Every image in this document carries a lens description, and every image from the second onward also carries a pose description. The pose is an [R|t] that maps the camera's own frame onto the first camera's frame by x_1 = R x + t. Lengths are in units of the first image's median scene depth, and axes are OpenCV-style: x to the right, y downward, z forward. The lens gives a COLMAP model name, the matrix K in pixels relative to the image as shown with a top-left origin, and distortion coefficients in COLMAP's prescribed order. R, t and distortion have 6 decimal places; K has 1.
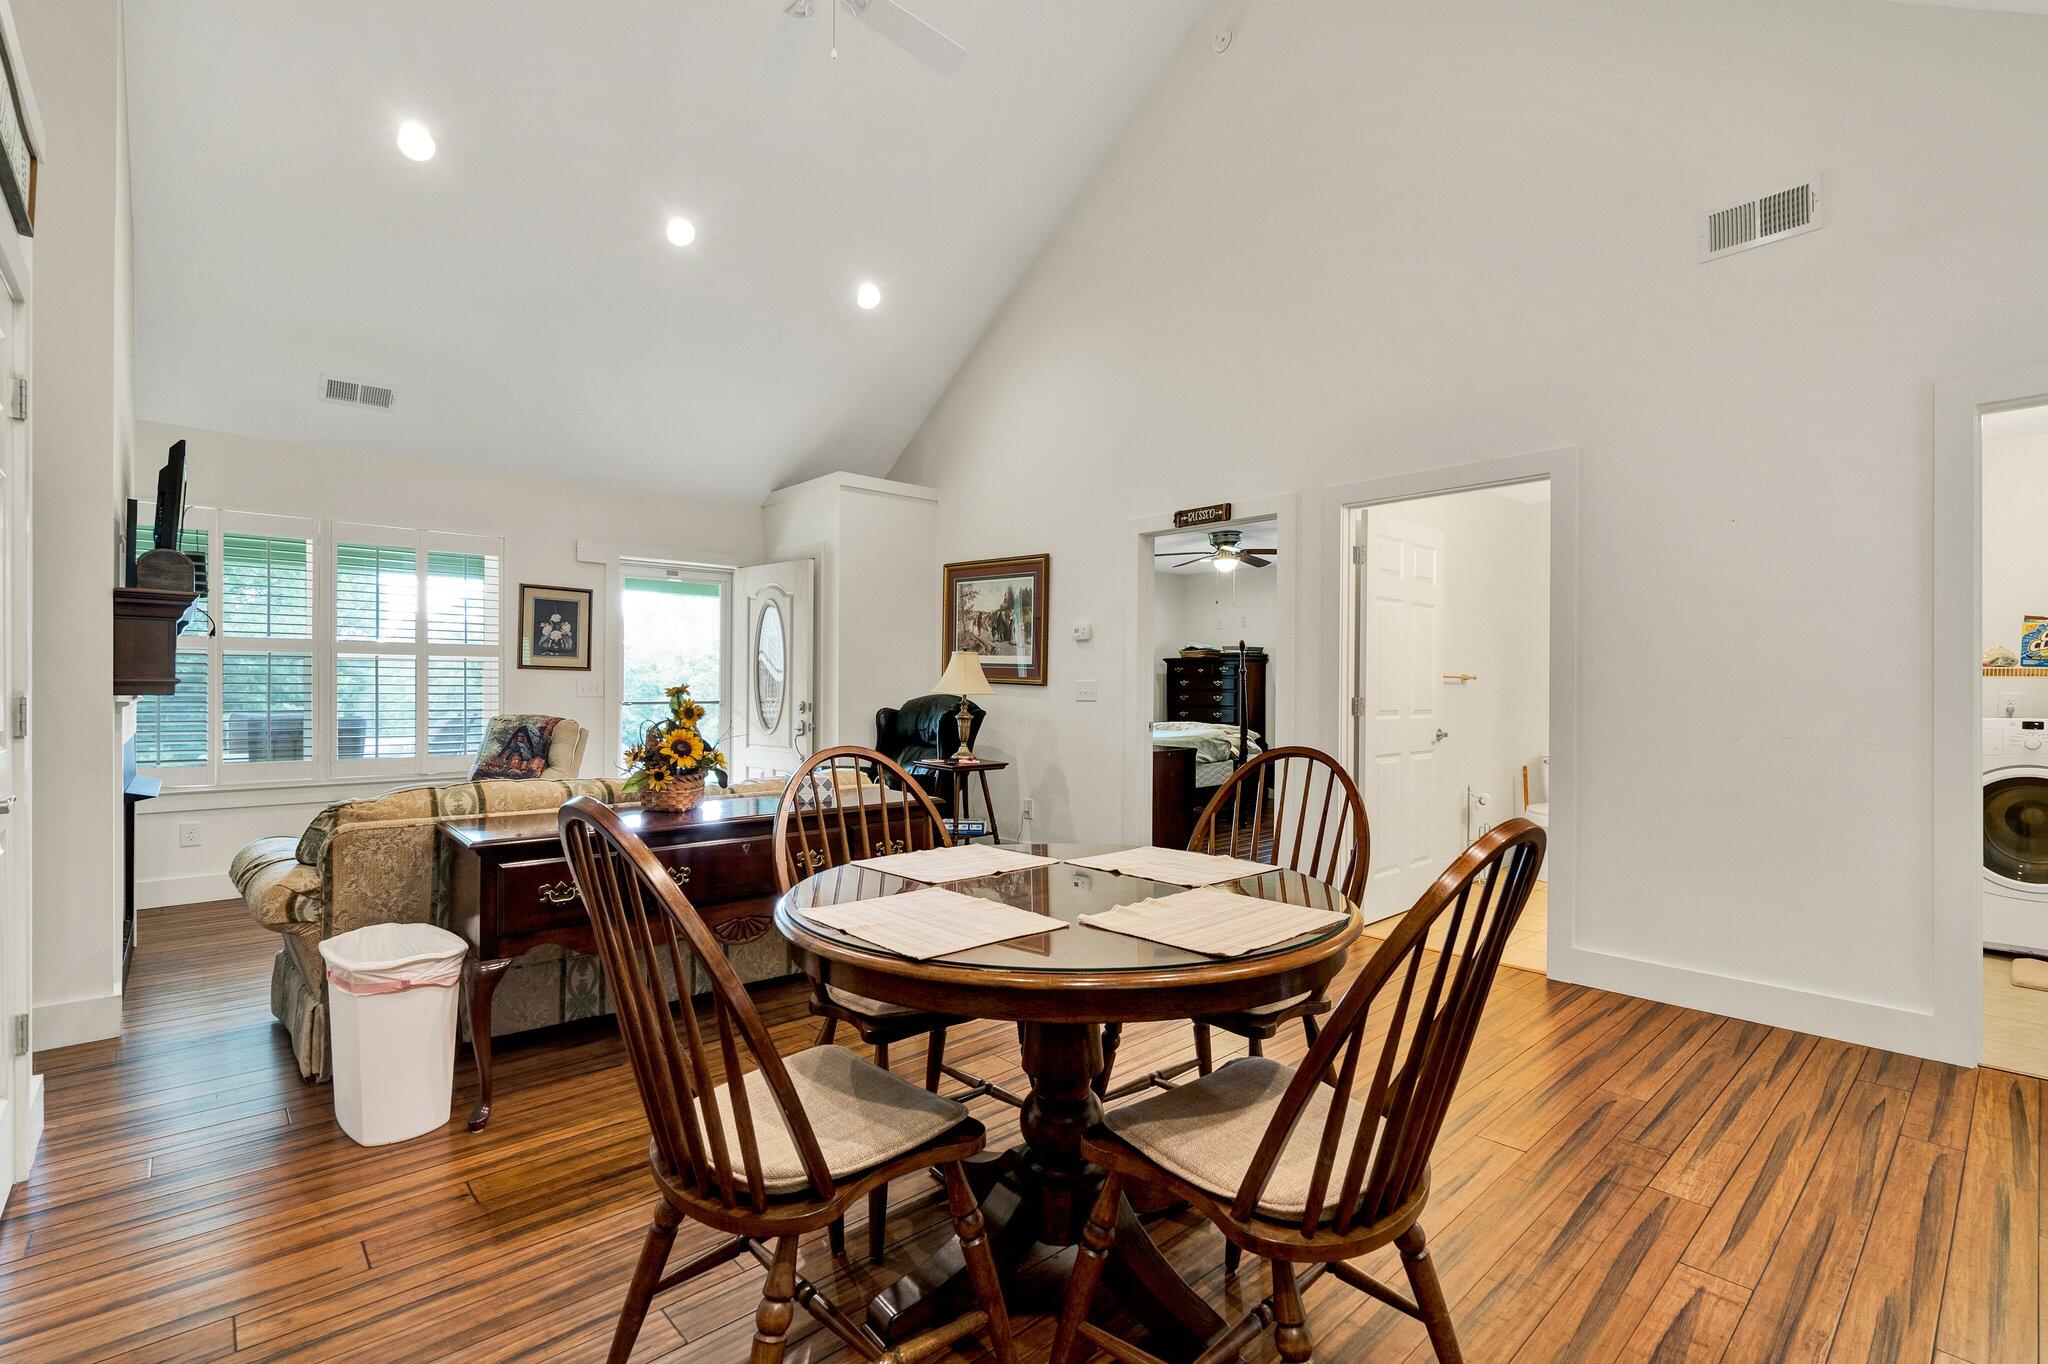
lens RADIAL K [[935.8, 0, 1026.9], [0, 935.8, 684.5], [0, 0, 1]] dist [-0.005668, 0.001338]
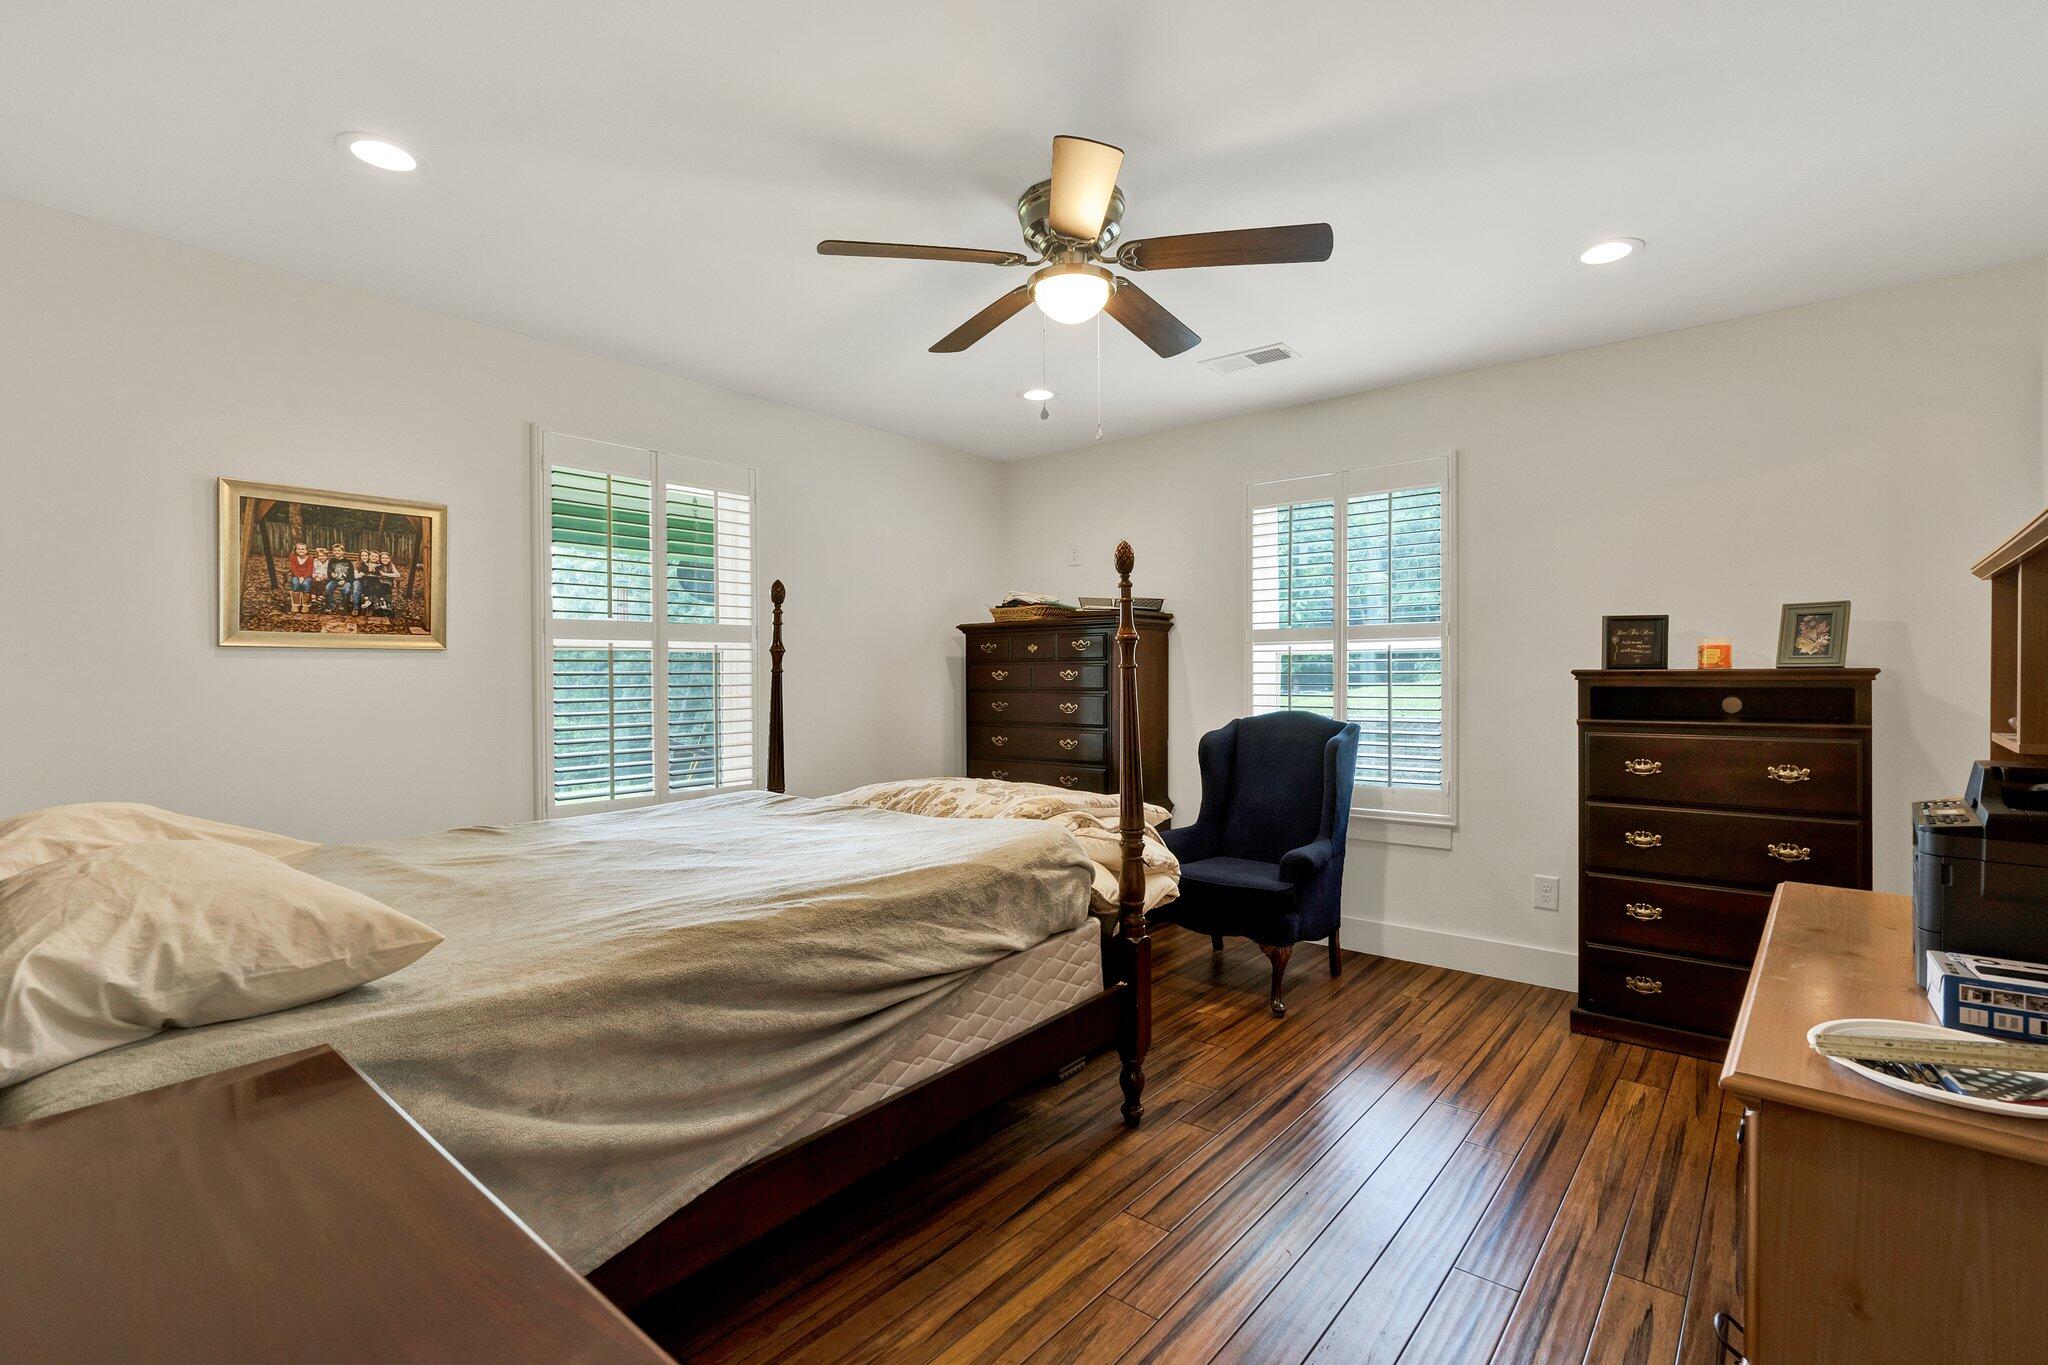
lens RADIAL K [[935.8, 0, 1022.2], [0, 935.8, 680.3], [0, 0, 1]] dist [-0.005668, 0.001338]
pose [[0.992110, -0.015349, 0.124427, 0.124105], [0.015409, 0.999881, 0.000477, 0.000678], [-0.124419, 0.001444, 0.992229, 0.547536]]
